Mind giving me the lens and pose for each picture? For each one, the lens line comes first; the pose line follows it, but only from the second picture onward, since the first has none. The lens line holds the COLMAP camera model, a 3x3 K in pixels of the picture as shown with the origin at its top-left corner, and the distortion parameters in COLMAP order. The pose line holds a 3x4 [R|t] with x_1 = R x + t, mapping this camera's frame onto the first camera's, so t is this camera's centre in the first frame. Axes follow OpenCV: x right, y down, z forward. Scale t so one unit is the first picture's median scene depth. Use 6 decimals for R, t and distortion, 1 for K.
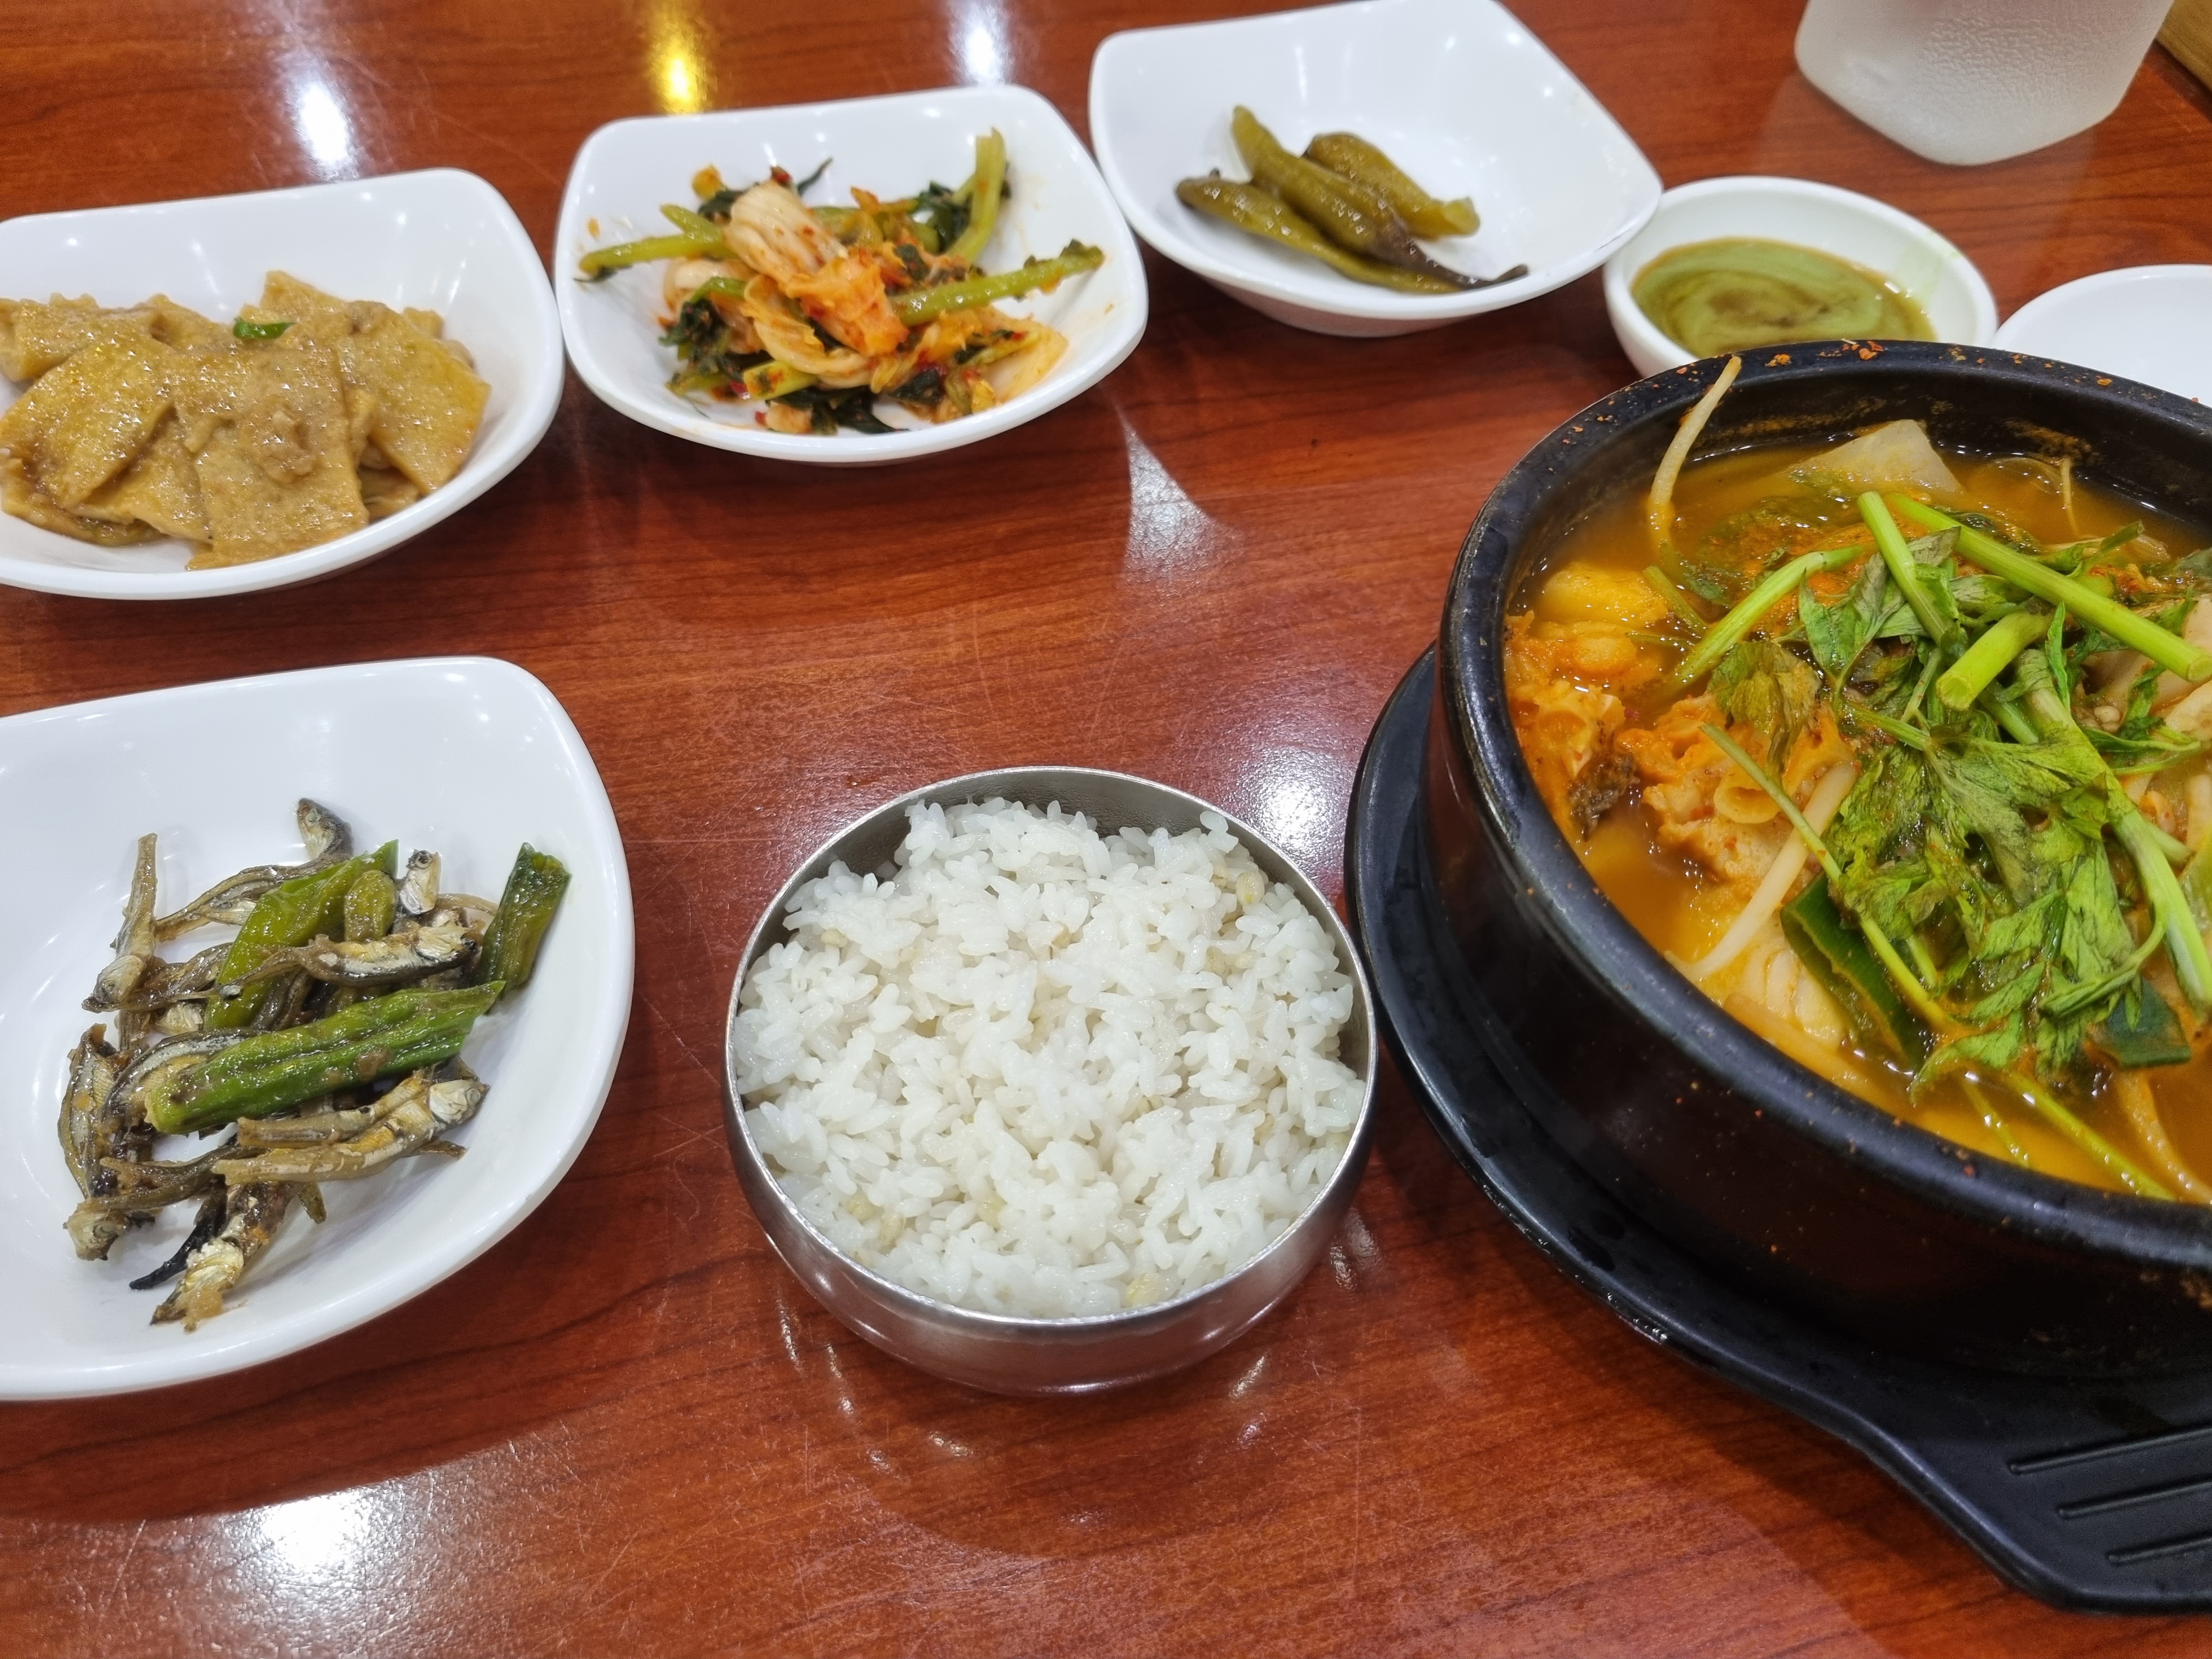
lens RADIAL K [[1676.3, 0, 1106.0], [0, 1676.3, 829.5], [0, 0, 1]] dist [-0.004422, 0.000166]
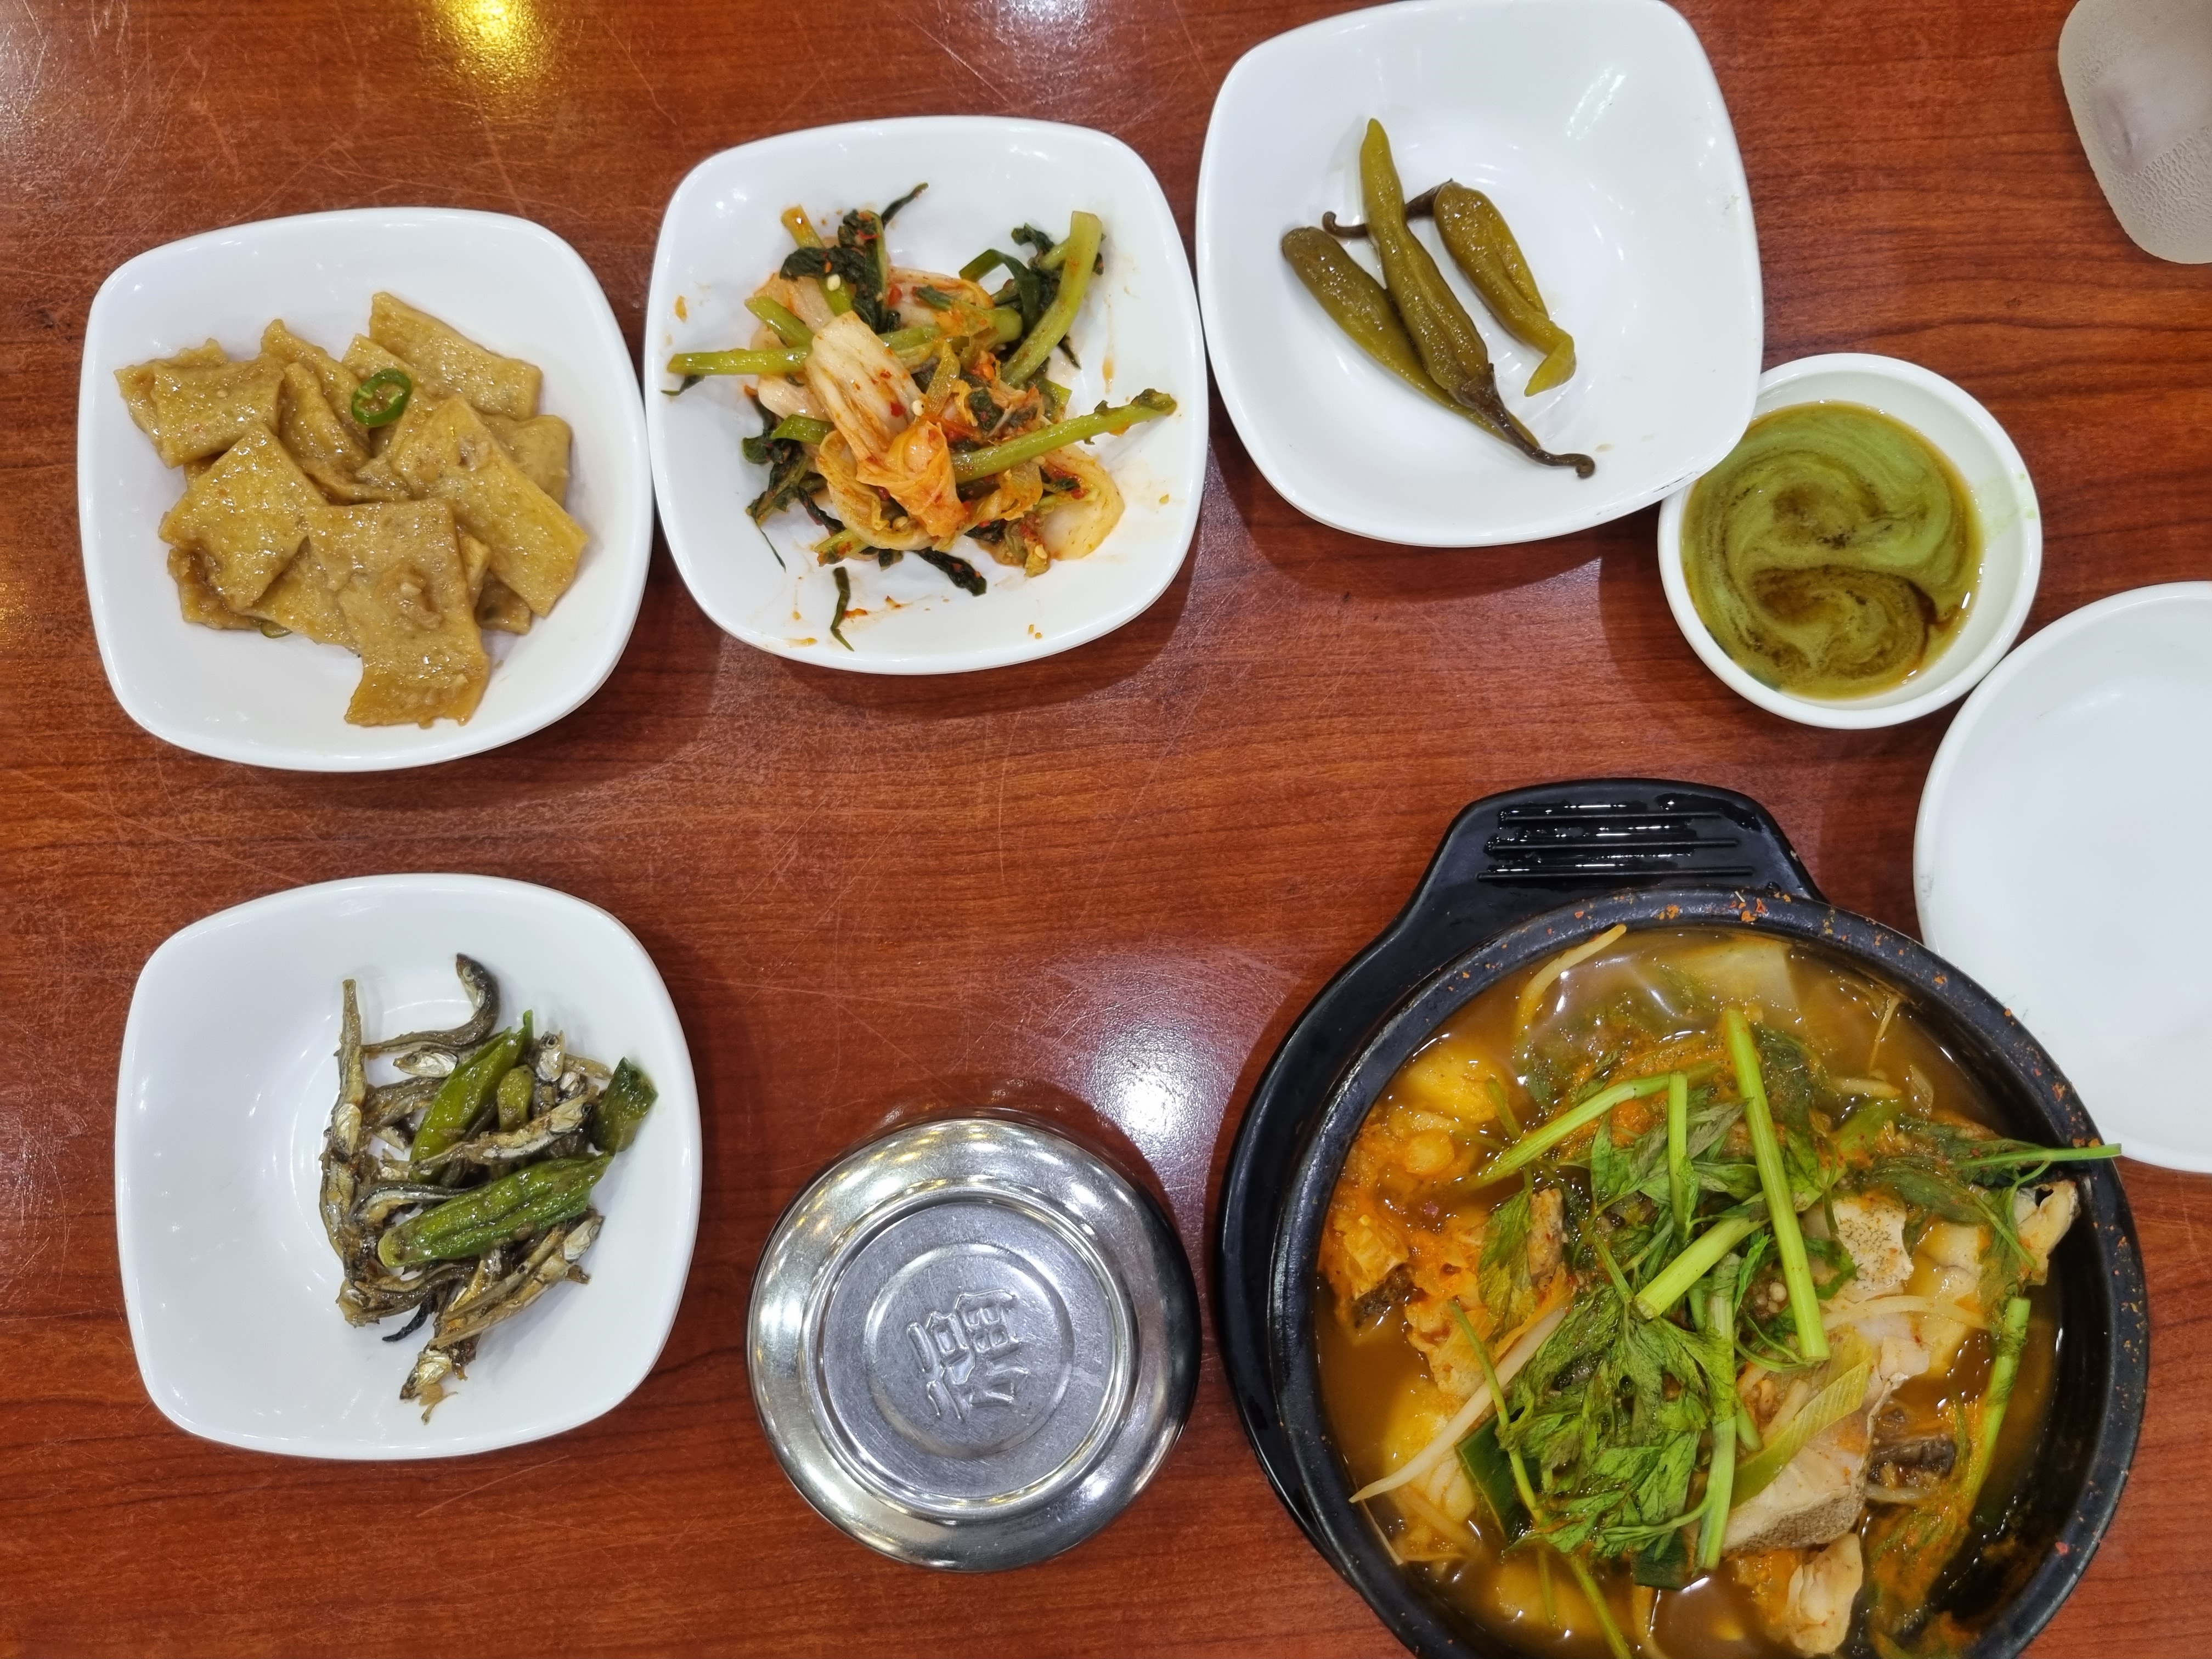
lens RADIAL K [[1667.9, 0, 1123.7], [0, 1667.9, 830.6], [0, 0, 1]] dist [0.001003, -0.001296]
pose [[0.985160, 0.169408, -0.027593, 0.043858], [-0.127785, 0.831236, 0.541034, -0.752161], [0.114592, -0.529478, 0.840548, 0.014441]]
